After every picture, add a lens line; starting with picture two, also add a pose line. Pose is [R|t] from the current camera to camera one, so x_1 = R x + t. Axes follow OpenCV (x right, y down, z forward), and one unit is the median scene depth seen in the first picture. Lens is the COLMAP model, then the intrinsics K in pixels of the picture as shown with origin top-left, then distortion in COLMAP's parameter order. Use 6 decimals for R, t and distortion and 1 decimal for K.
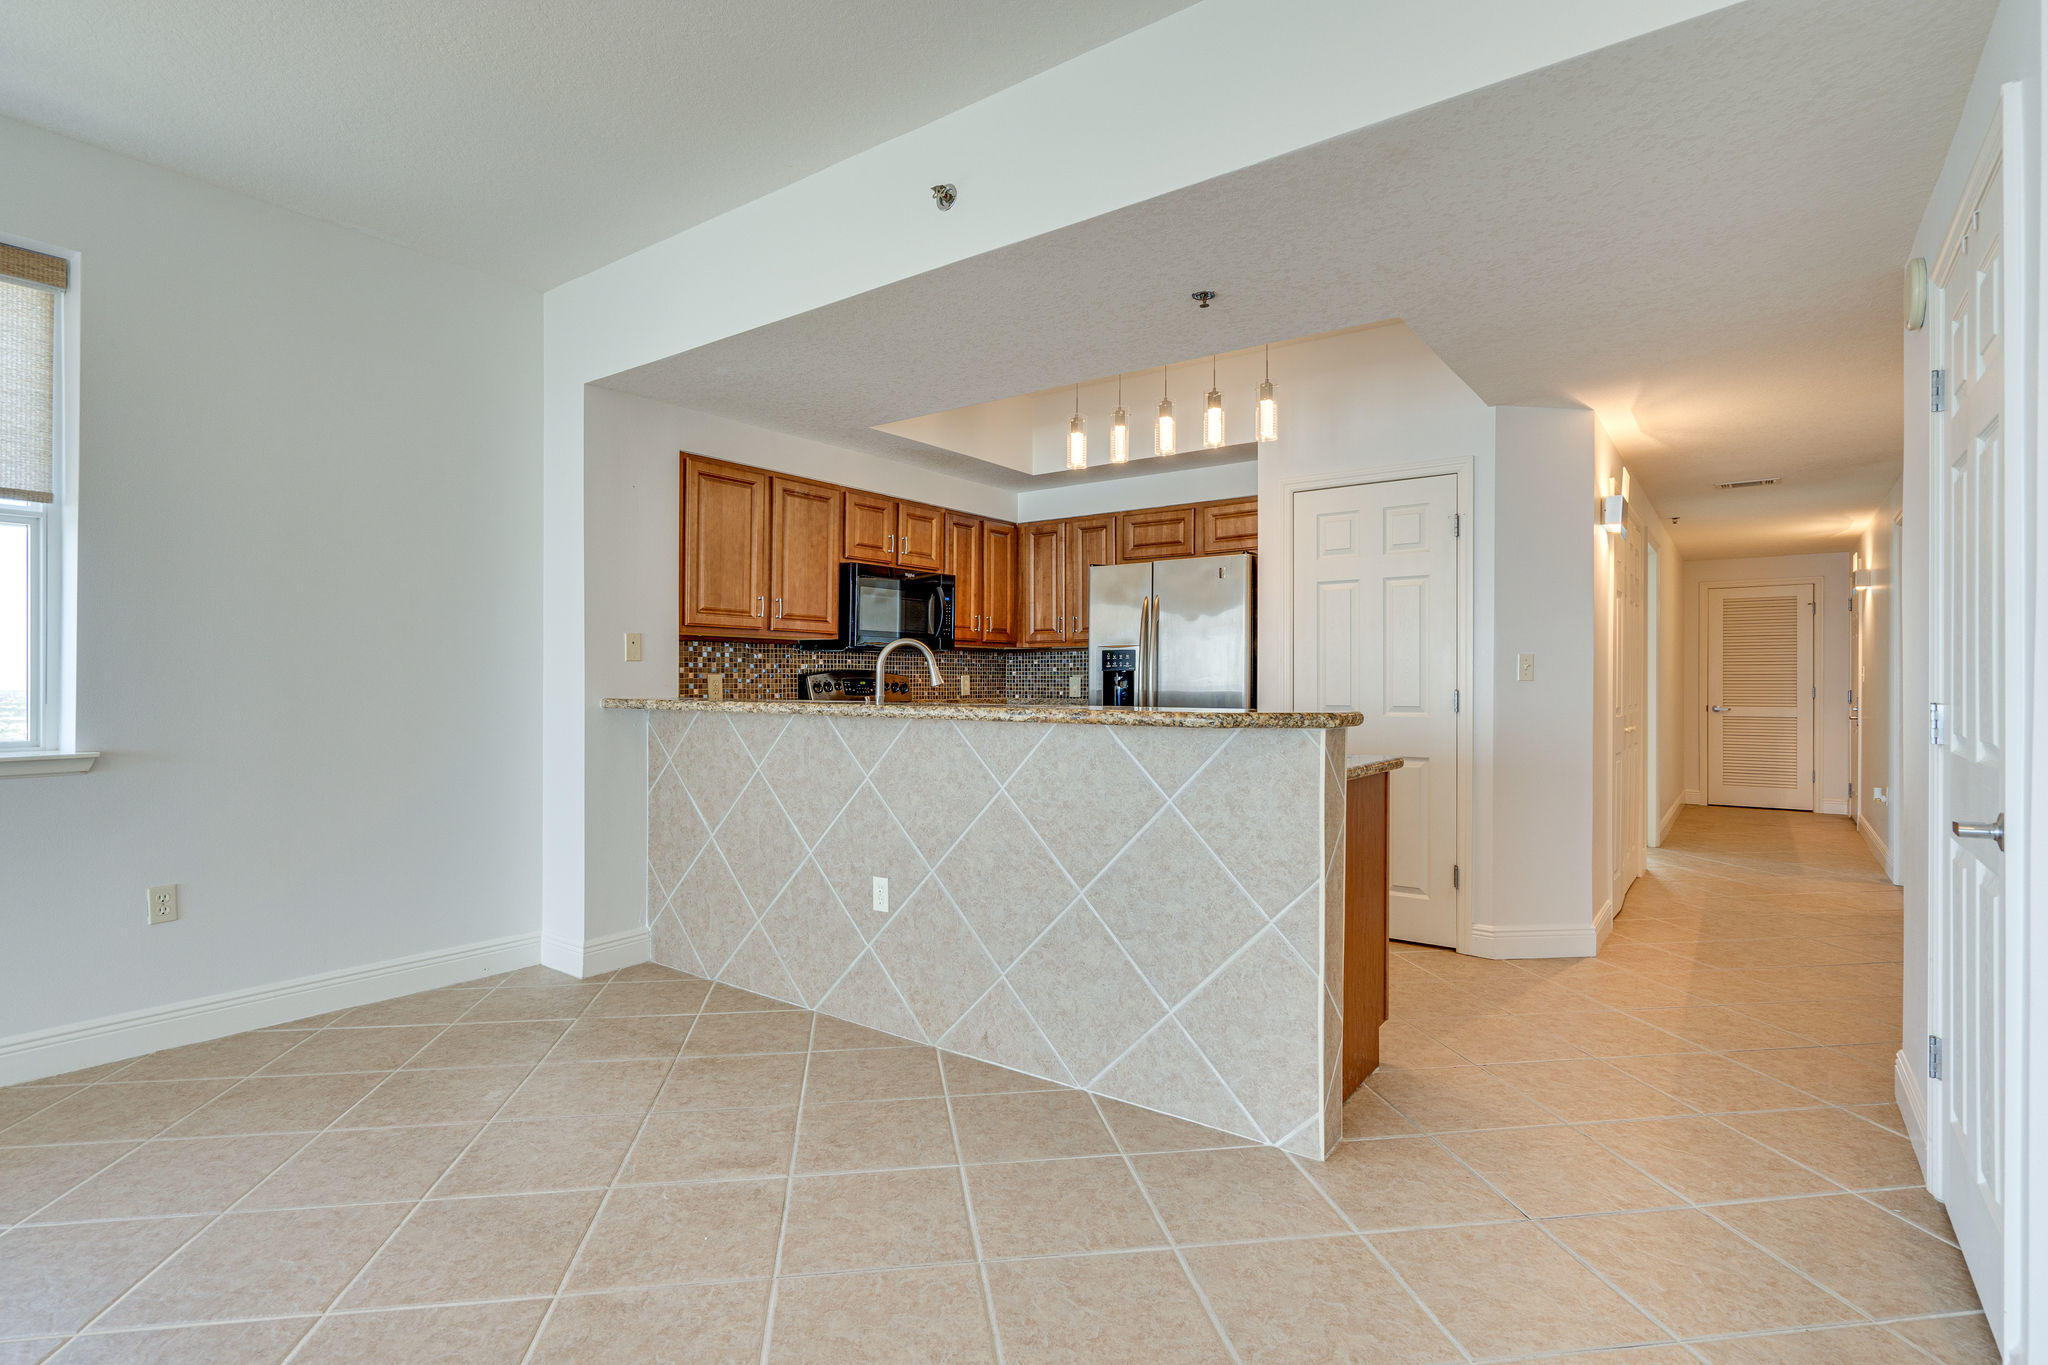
lens RADIAL K [[1009.3, 0, 993.3], [0, 1009.3, 684.5], [0, 0, 1]] dist [-0.001014, -0.000141]
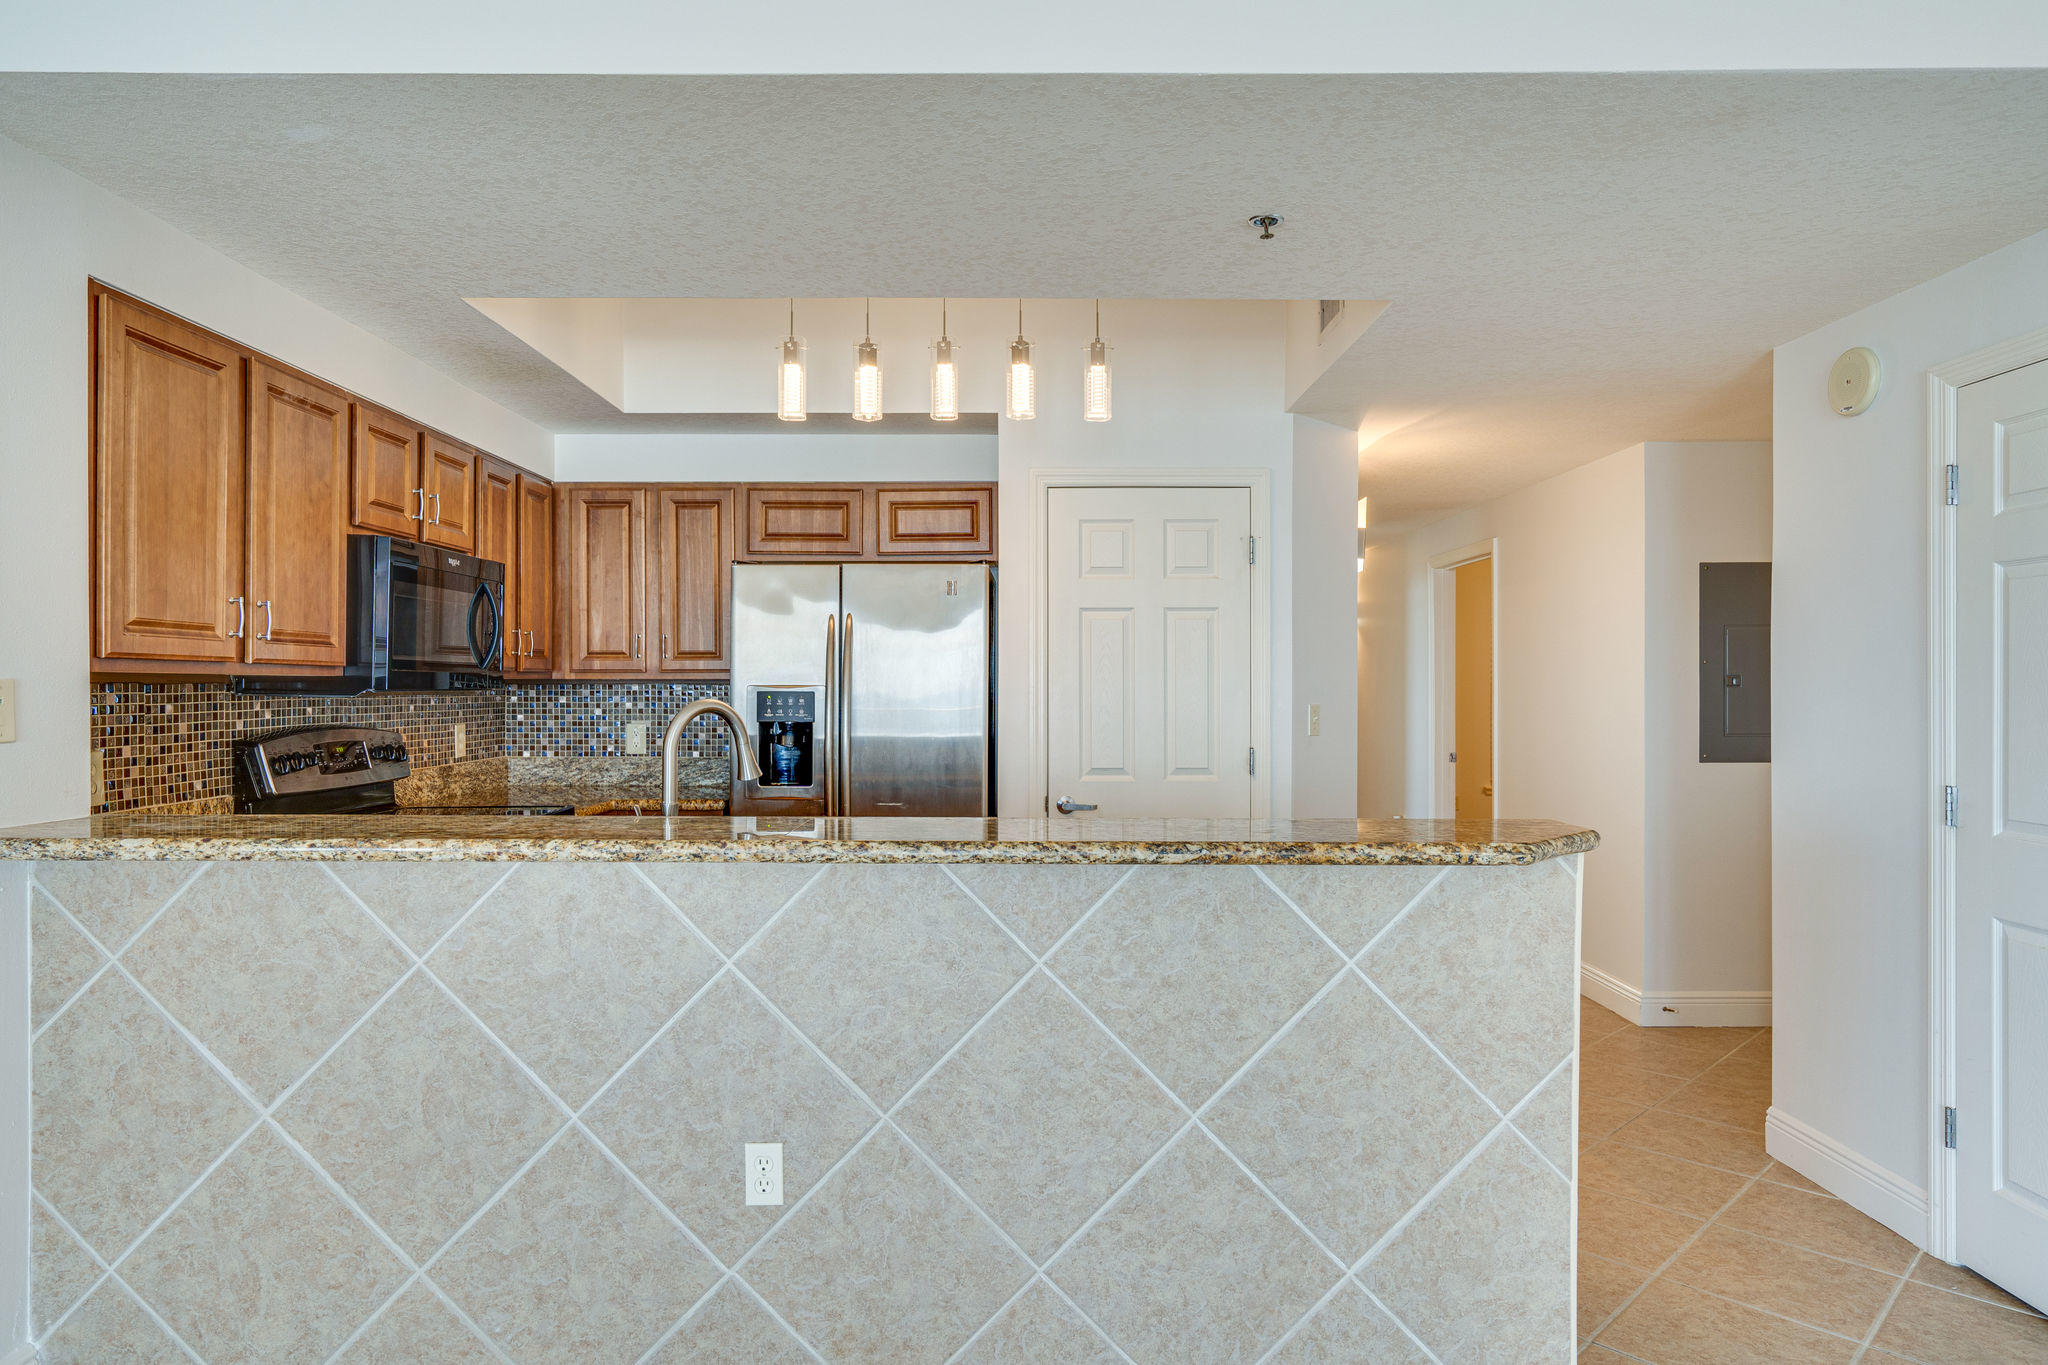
lens RADIAL K [[1259.6, 0, 1029.5], [0, 1259.6, 696.9], [0, 0, 1]] dist [0.011221, -0.000629]
pose [[0.796251, -0.005372, 0.604942, -0.342724], [0.002261, 0.999980, 0.005904, -0.046685], [-0.604962, -0.003333, 0.796248, 0.305078]]
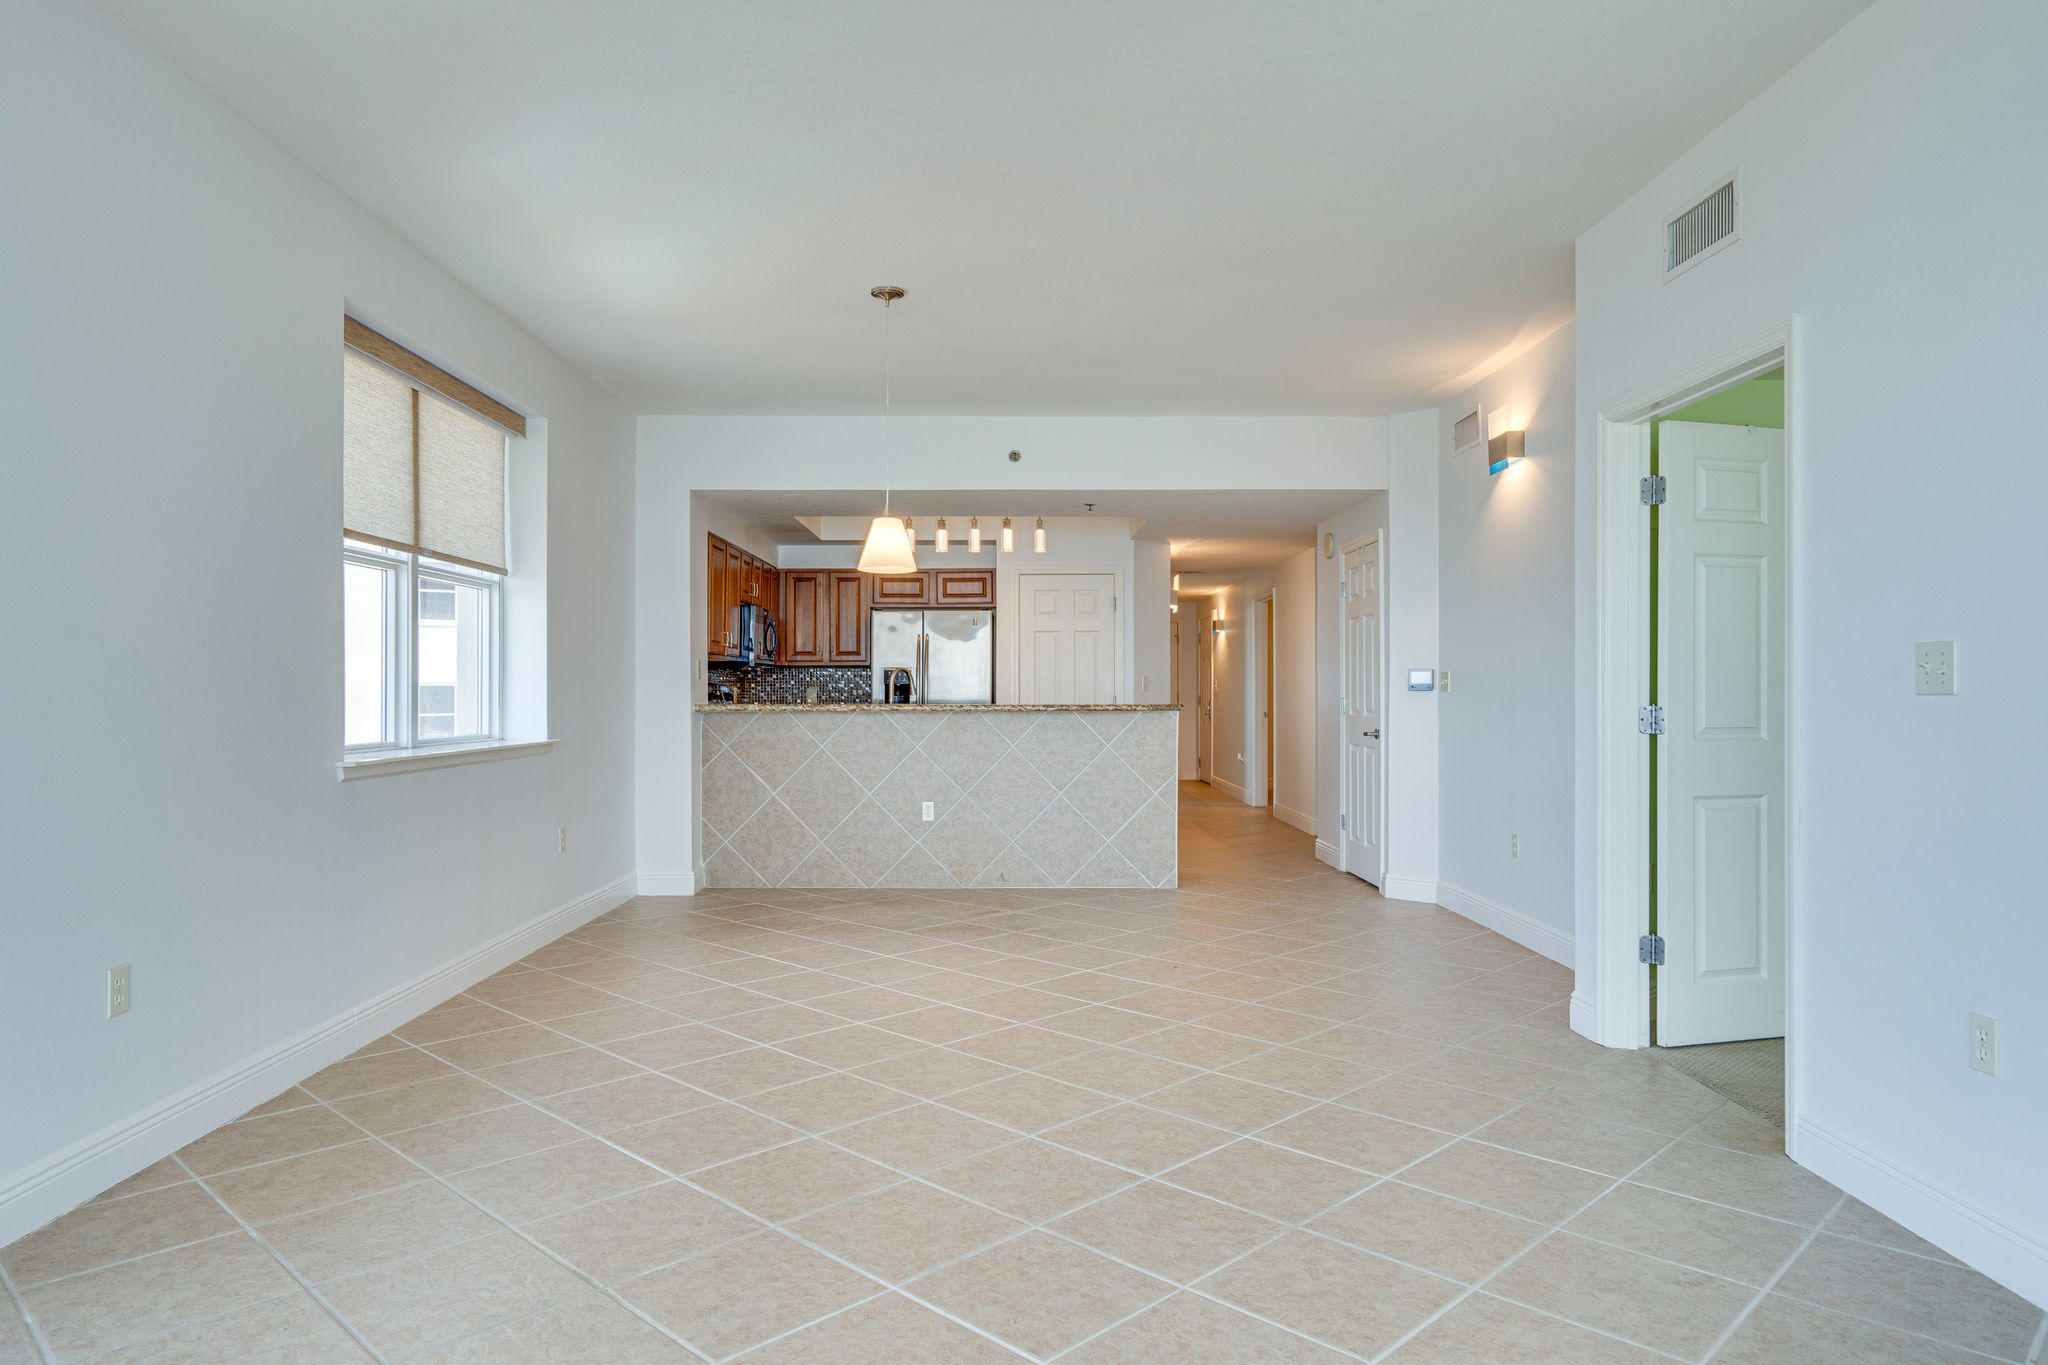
lens RADIAL K [[1259.6, 0, 1029.5], [0, 1259.6, 696.9], [0, 0, 1]] dist [0.011221, -0.000629]
pose [[0.790199, -0.005048, 0.612829, -1.114348], [0.003672, 0.999987, 0.003502, -0.001680], [-0.612839, -0.000517, 0.790208, -0.728293]]
